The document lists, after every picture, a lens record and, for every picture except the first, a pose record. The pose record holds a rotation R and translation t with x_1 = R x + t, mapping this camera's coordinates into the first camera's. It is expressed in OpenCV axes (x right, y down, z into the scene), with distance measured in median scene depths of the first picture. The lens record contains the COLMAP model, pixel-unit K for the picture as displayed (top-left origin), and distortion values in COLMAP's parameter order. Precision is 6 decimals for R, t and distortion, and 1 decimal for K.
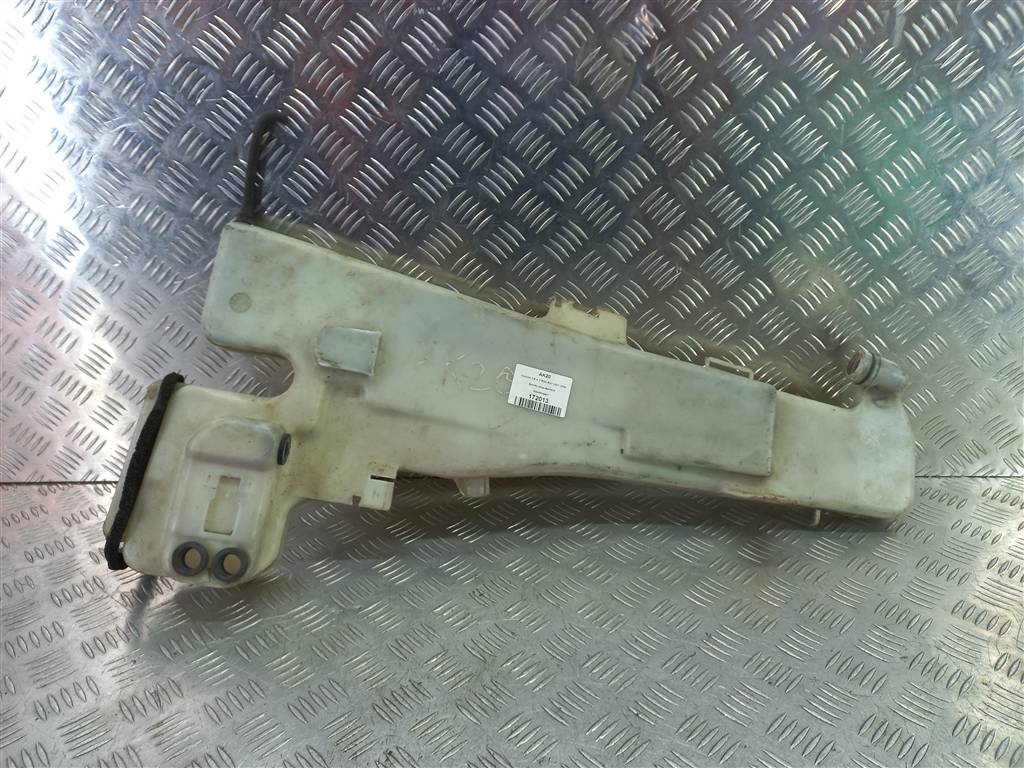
lens RADIAL K [[748.4, 0, 518.4], [0, 748.4, 382.9], [0, 0, 1]] dist [0.026259, 0.007014]
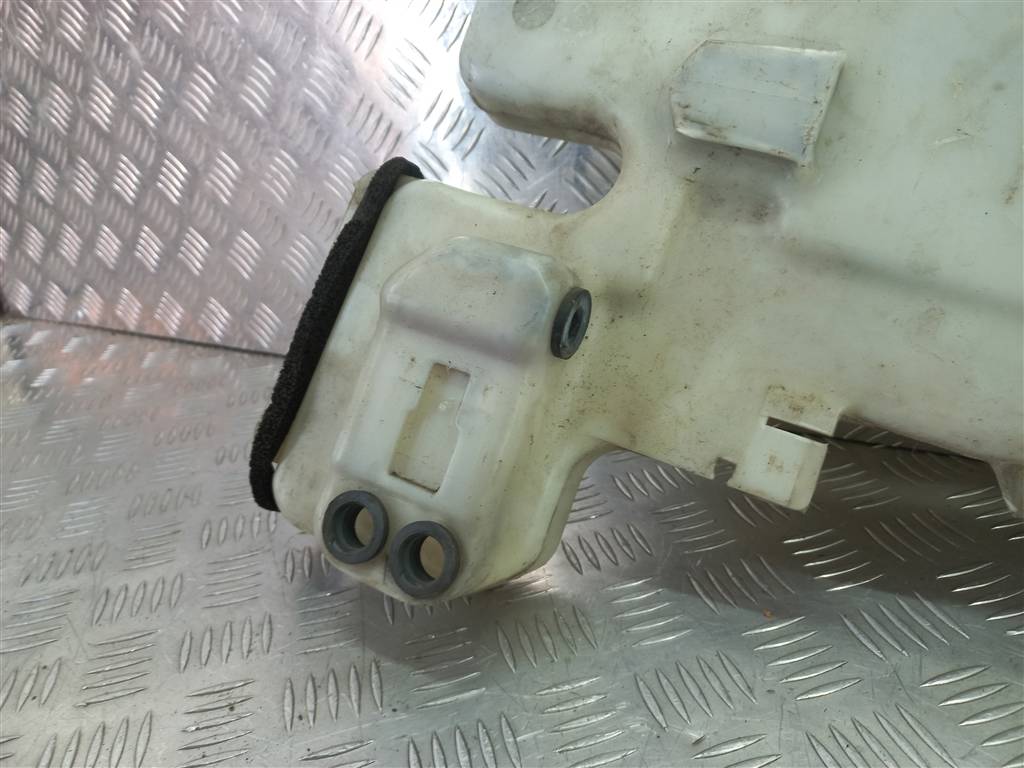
lens RADIAL K [[748.4, 0, 518.4], [0, 748.4, 382.9], [0, 0, 1]] dist [0.026259, 0.007014]
pose [[0.864295, 0.133098, -0.485055, -0.119160], [-0.103925, 0.990800, 0.086694, 0.083997], [0.492131, -0.024520, 0.870176, 0.580535]]
